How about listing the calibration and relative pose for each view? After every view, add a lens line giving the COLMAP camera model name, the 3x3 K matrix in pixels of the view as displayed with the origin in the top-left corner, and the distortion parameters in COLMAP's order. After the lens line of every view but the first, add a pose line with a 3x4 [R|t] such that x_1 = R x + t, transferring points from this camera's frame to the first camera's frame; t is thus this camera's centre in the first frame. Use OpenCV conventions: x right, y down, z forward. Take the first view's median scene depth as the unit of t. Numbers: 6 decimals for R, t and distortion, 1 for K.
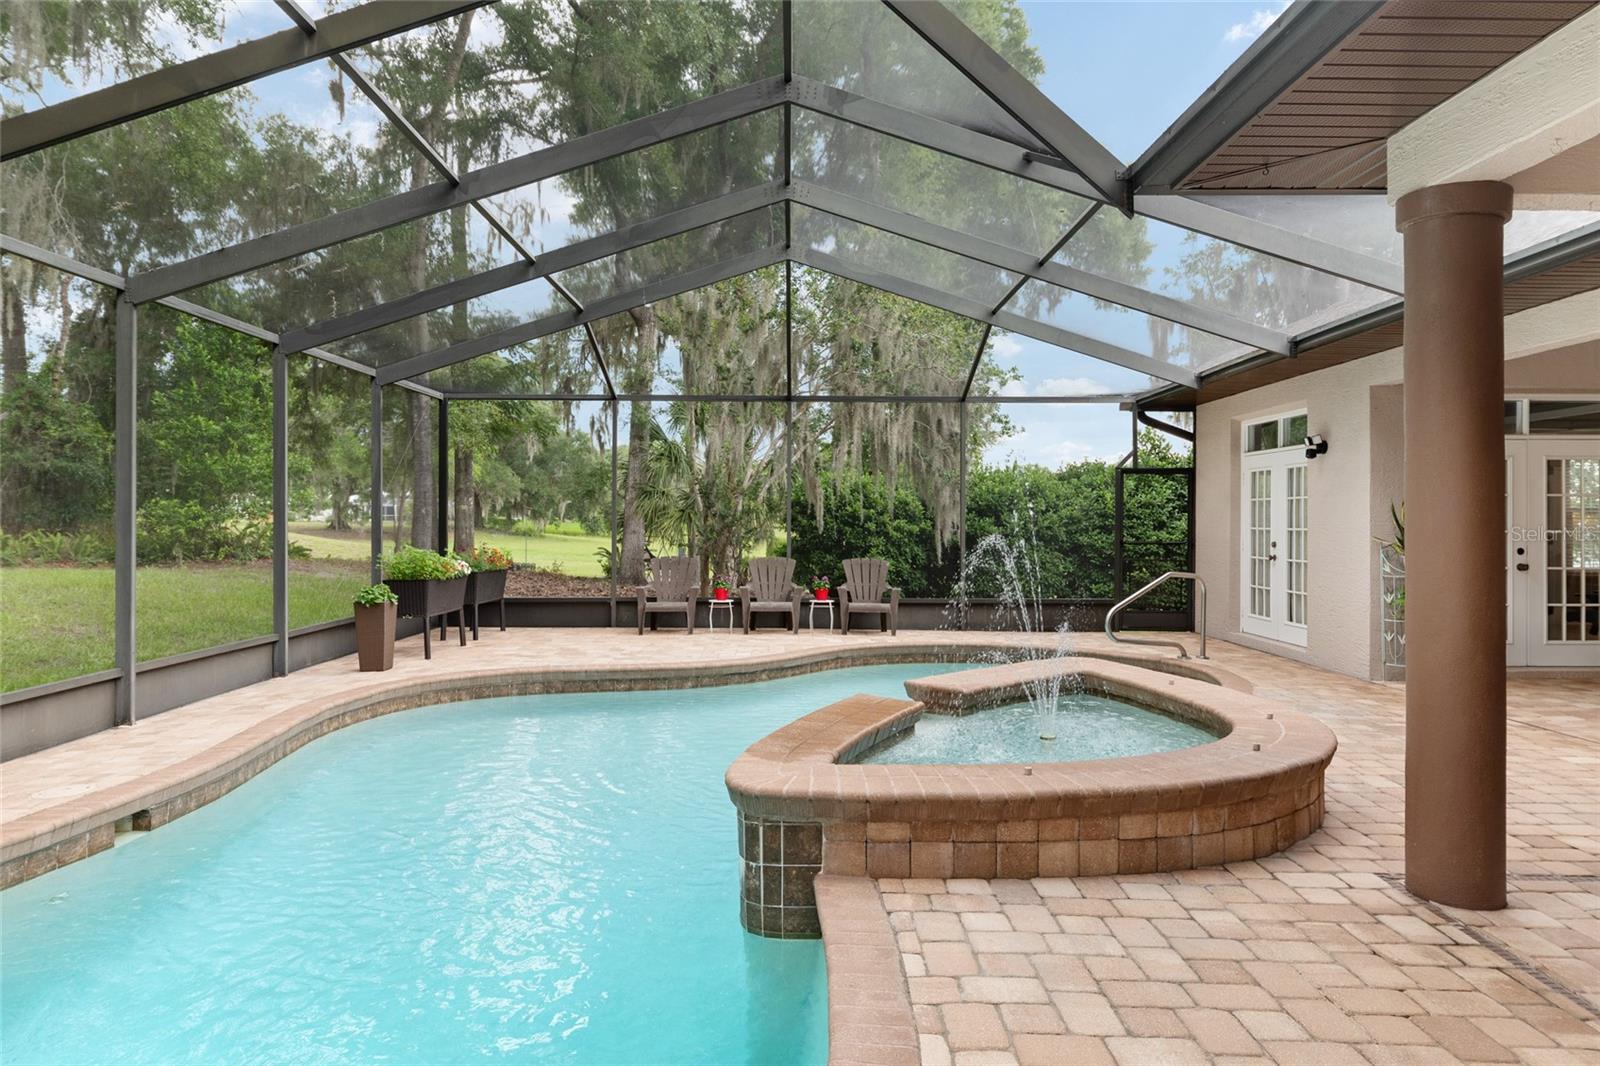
lens RADIAL K [[1007.0, 0, 792.7], [0, 1007.0, 516.0], [0, 0, 1]] dist [0.000987, -0.001554]
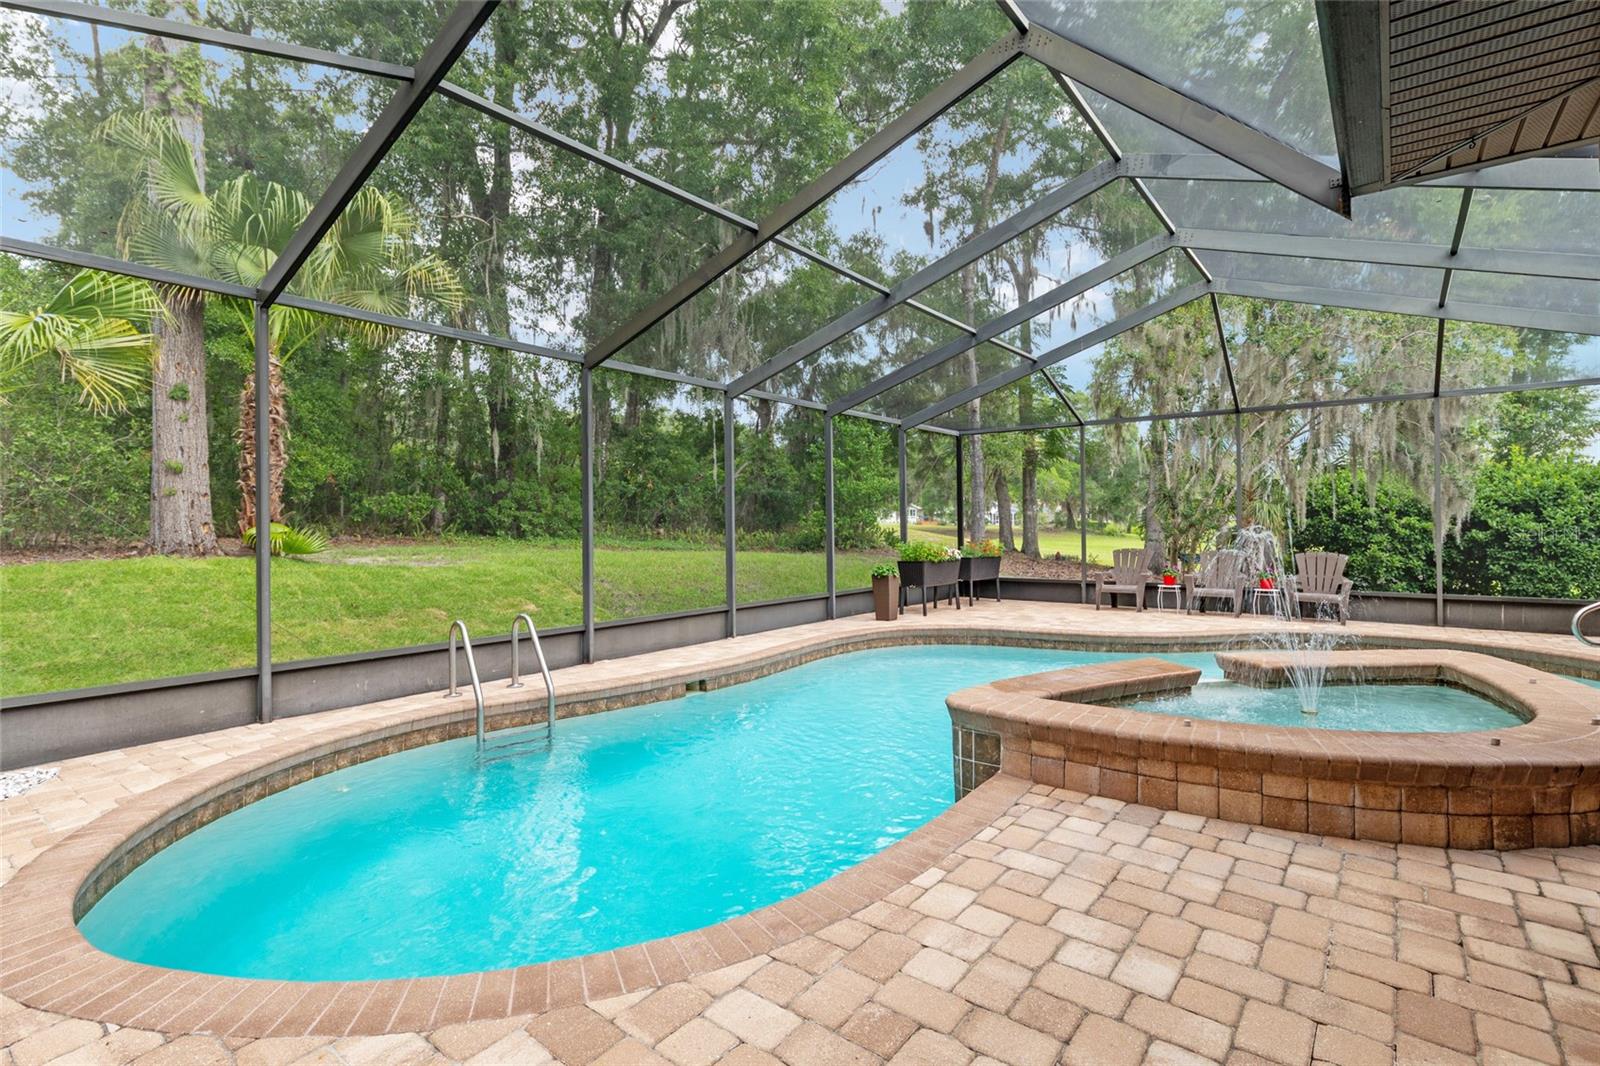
lens RADIAL K [[771.5, 0, 793.9], [0, 771.5, 523.0], [0, 0, 1]] dist [0.000744, -0.000016]
pose [[0.787077, -0.009217, -0.616785, 0.192103], [0.011142, 0.999938, -0.000724, 0.006894], [0.616754, -0.006303, 0.787131, 0.004858]]
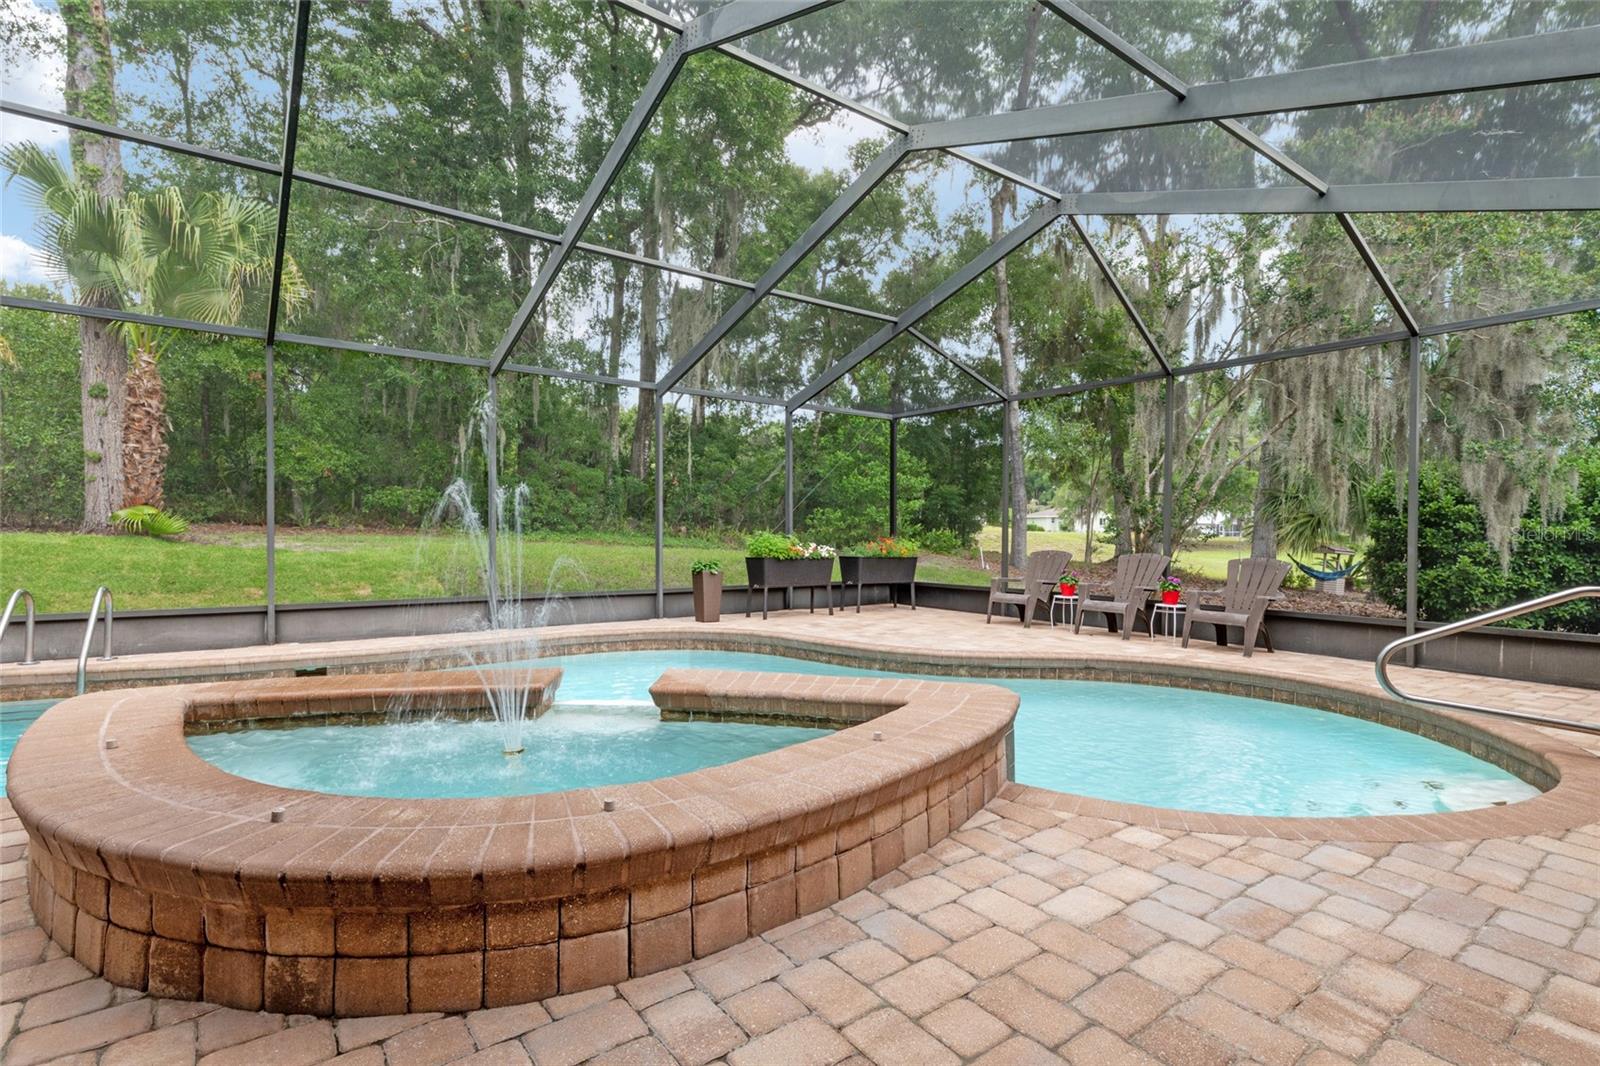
lens RADIAL K [[771.5, 0, 795.1], [0, 771.5, 540.9], [0, 0, 1]] dist [0.000744, -0.000016]
pose [[0.587730, 0.012050, -0.808967, 0.485244], [-0.004907, 0.999924, 0.011330, 0.032148], [0.809042, -0.002689, 0.587744, 0.478895]]
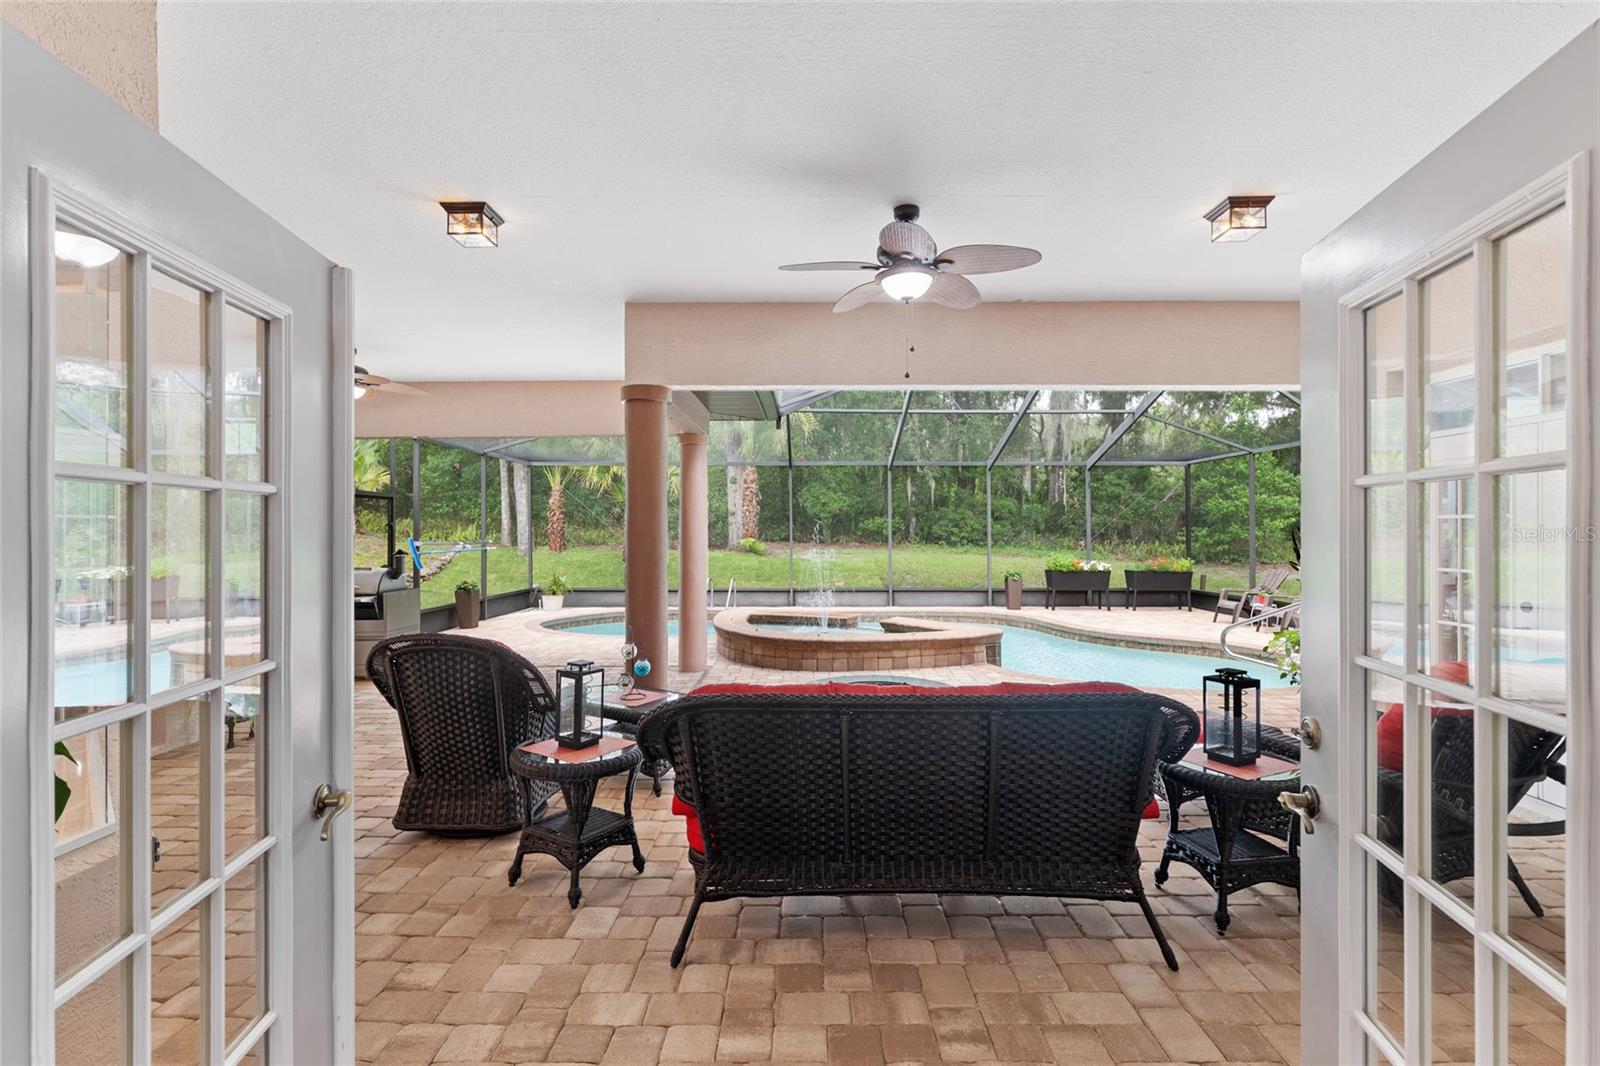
lens RADIAL K [[724.6, 0, 788.8], [0, 724.6, 538.3], [0, 0, 1]] dist [-0.001768, 0.001322]
pose [[-0.035206, 0.004965, -0.999368, 1.155813], [0.003642, 0.999982, 0.004839, -0.009855], [0.999373, -0.003470, -0.035223, 0.562484]]
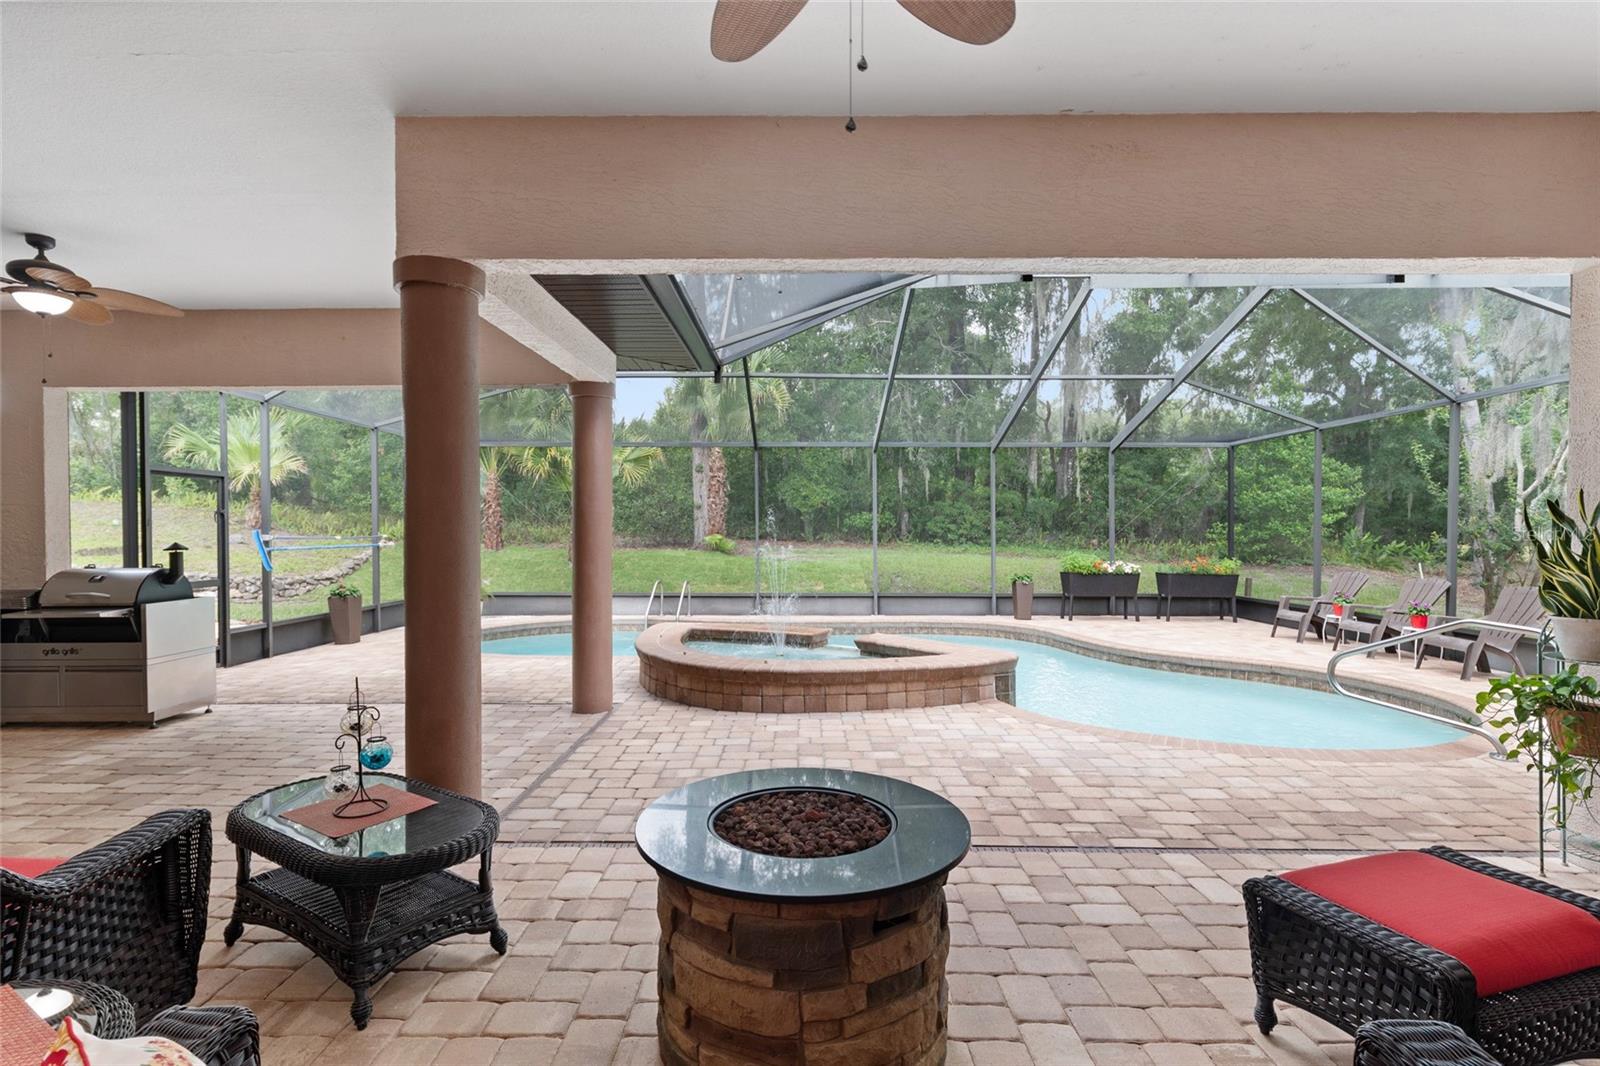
lens RADIAL K [[749.7, 0, 785.9], [0, 749.7, 542.1], [0, 0, 1]] dist [0.001954, -0.001117]
pose [[-0.027392, 0.009749, -0.999577, 0.933998], [0.001722, 0.999951, 0.009706, 0.000128], [0.999623, -0.001455, -0.027408, 0.603529]]
